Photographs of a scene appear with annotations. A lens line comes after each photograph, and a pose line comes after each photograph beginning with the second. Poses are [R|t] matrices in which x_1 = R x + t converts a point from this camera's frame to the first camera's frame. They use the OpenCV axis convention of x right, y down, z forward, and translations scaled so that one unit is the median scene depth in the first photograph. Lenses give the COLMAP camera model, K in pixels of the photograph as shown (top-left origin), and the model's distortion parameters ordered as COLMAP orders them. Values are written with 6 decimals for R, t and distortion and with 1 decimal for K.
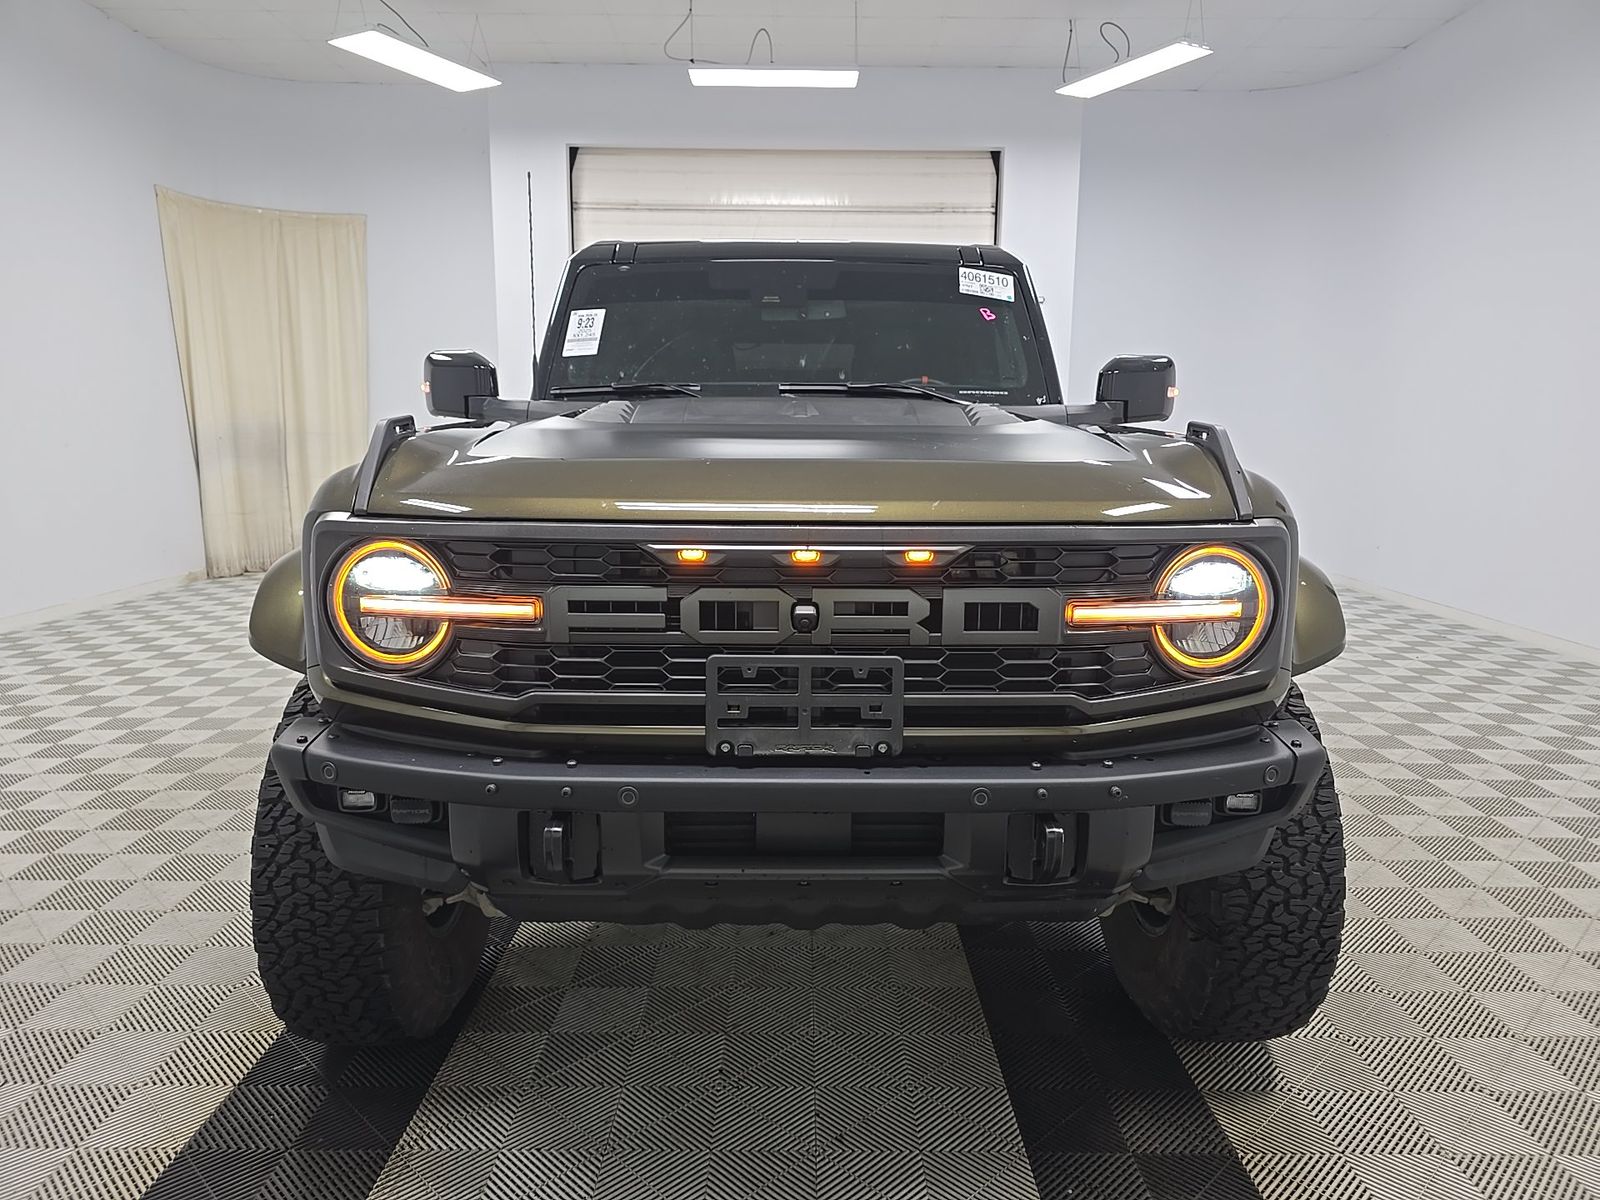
lens RADIAL K [[1068.4, 0, 800.8], [0, 1068.4, 601.3], [0, 0, 1]] dist [0.040914, -0.019561]
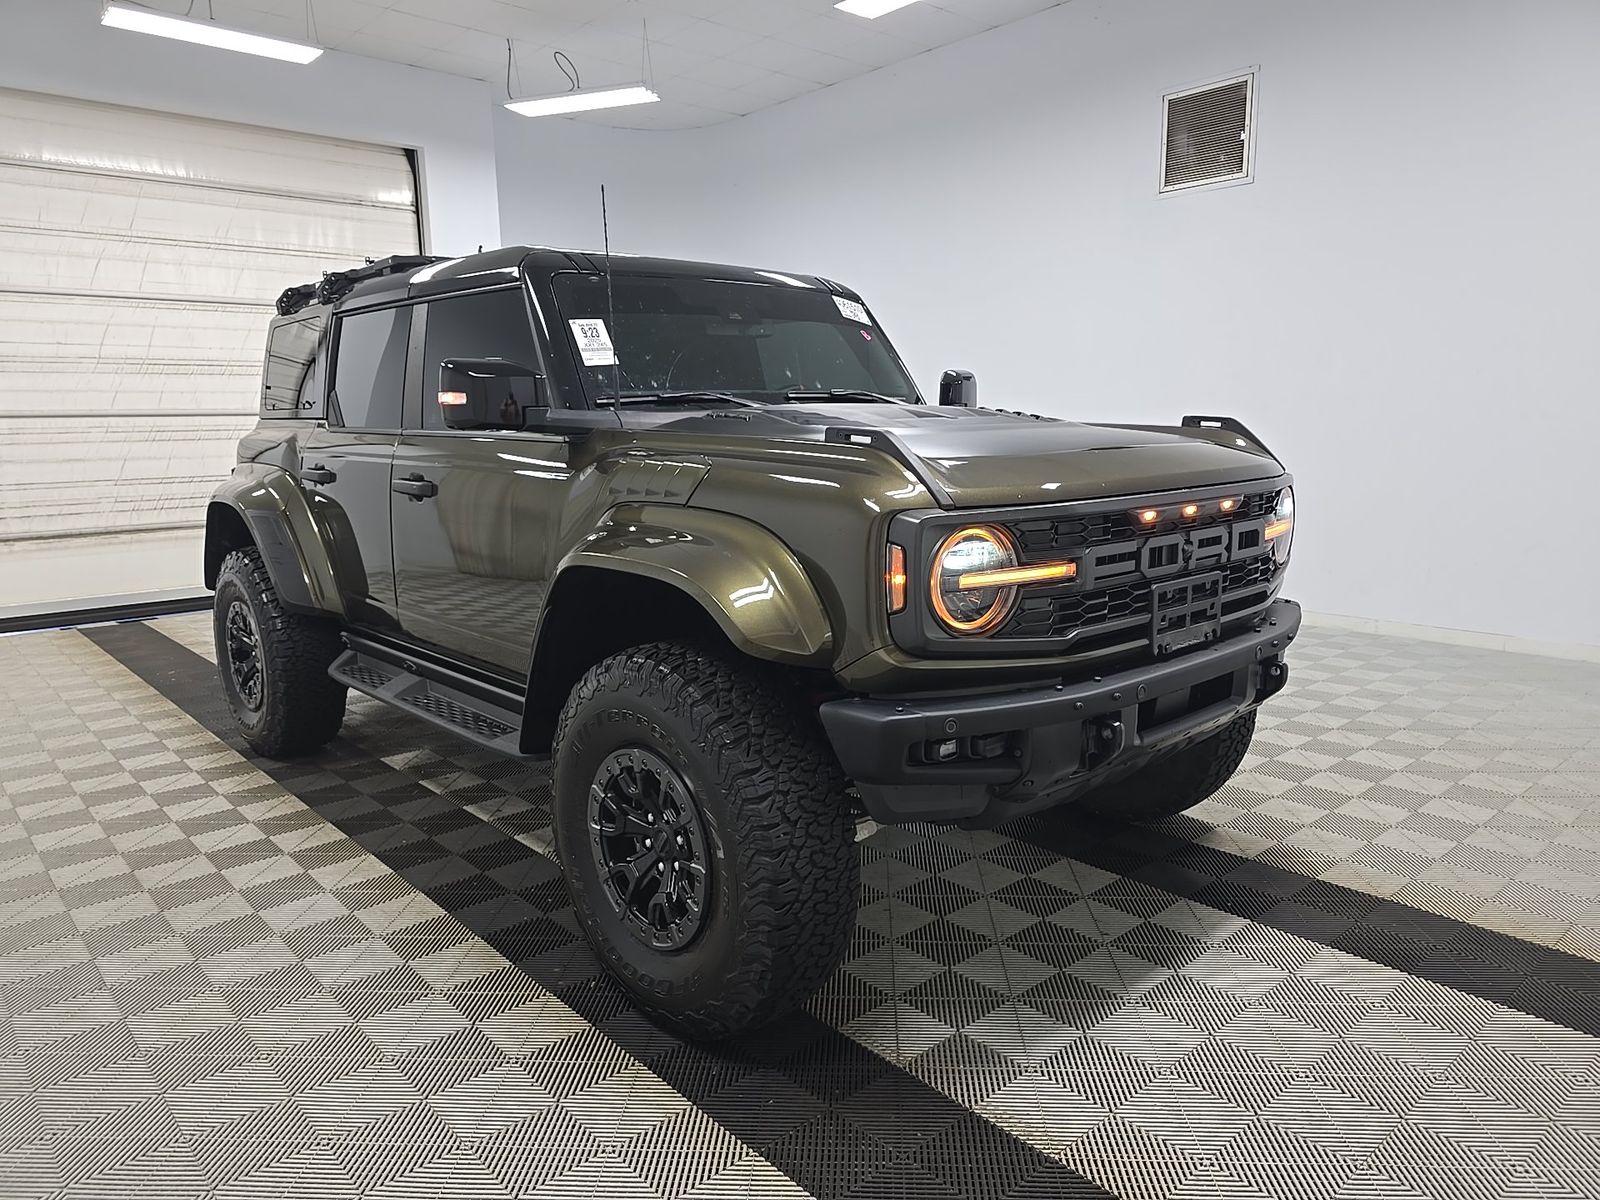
lens RADIAL K [[1068.4, 0, 786.4], [0, 1068.4, 600.1], [0, 0, 1]] dist [0.040914, -0.019561]
pose [[0.762481, -0.131040, 0.633602, -1.314009], [0.130472, 0.990299, 0.047801, -0.060305], [-0.633719, 0.046220, 0.772181, 0.199920]]
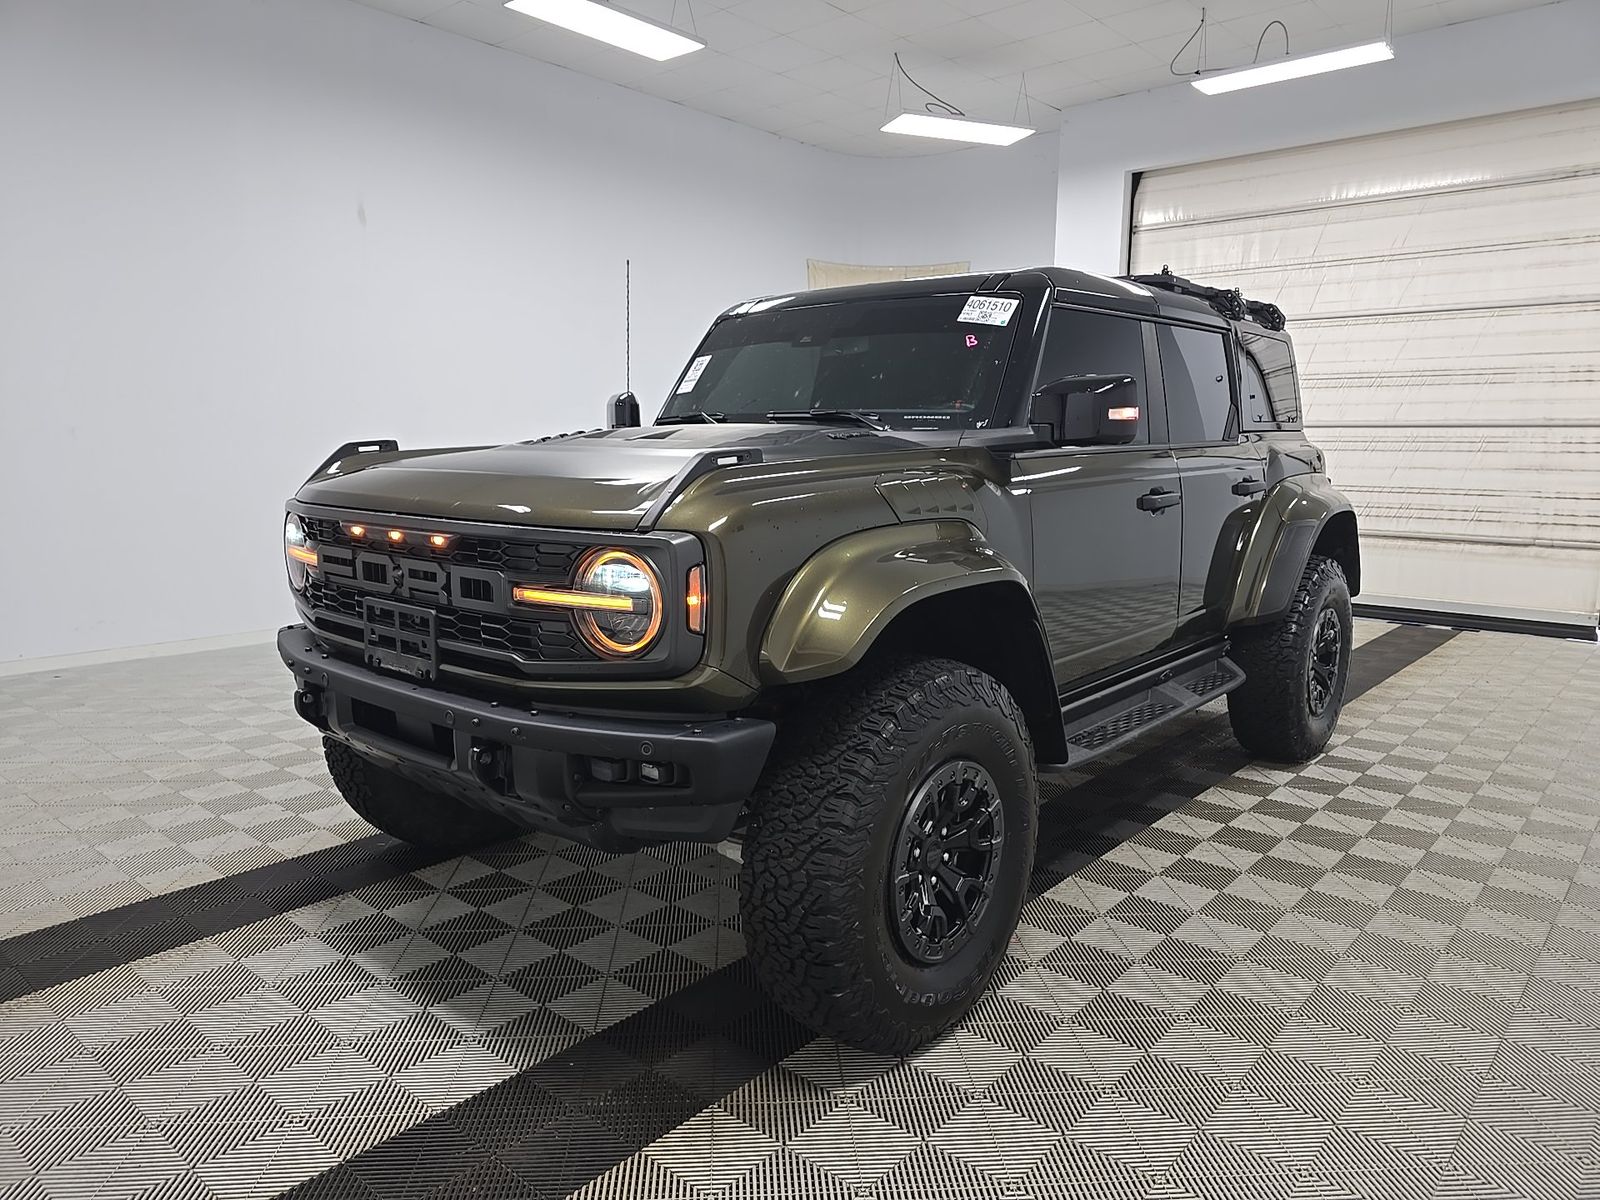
lens RADIAL K [[1068.4, 0, 799.4], [0, 1068.4, 593.7], [0, 0, 1]] dist [0.040914, -0.019561]
pose [[0.760191, 0.092333, -0.643105, 1.329899], [-0.107262, 0.994103, 0.015936, -0.044081], [0.640784, 0.056866, 0.765612, 0.213386]]
